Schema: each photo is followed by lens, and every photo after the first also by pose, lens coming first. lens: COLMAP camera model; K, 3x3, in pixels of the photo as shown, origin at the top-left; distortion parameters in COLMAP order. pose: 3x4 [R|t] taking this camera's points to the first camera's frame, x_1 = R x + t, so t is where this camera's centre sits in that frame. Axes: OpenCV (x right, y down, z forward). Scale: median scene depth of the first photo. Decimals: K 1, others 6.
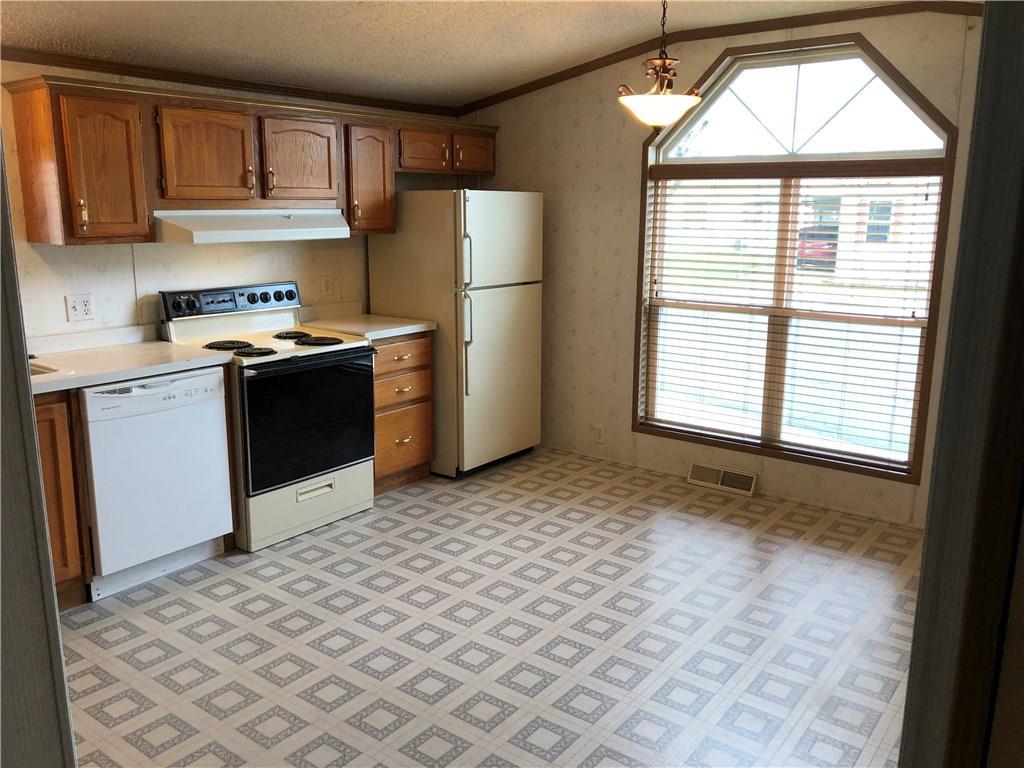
lens RADIAL K [[854.5, 0, 512.0], [0, 854.5, 384.0], [0, 0, 1]] dist [0.041907, -0.000255]
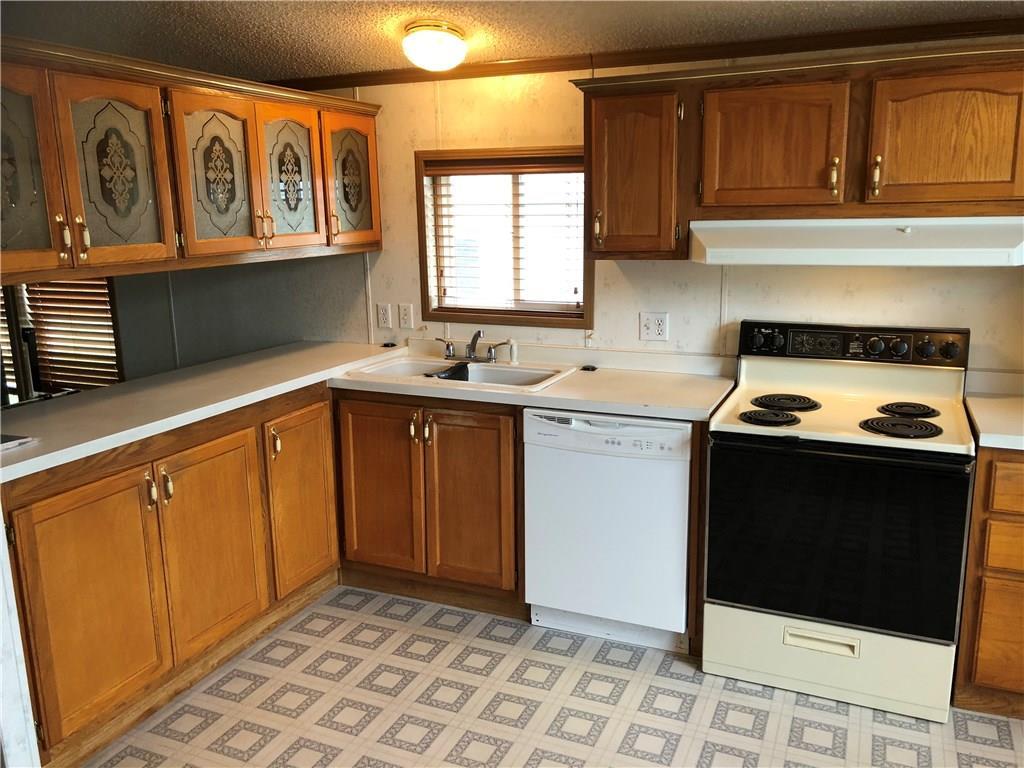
lens RADIAL K [[854.5, 0, 512.0], [0, 854.5, 384.0], [0, 0, 1]] dist [0.041907, -0.000255]
pose [[0.239497, 0.190995, -0.951925, 0.340189], [-0.189455, 0.970806, 0.147118, -0.133987], [0.952233, 0.145112, 0.268690, 0.618709]]
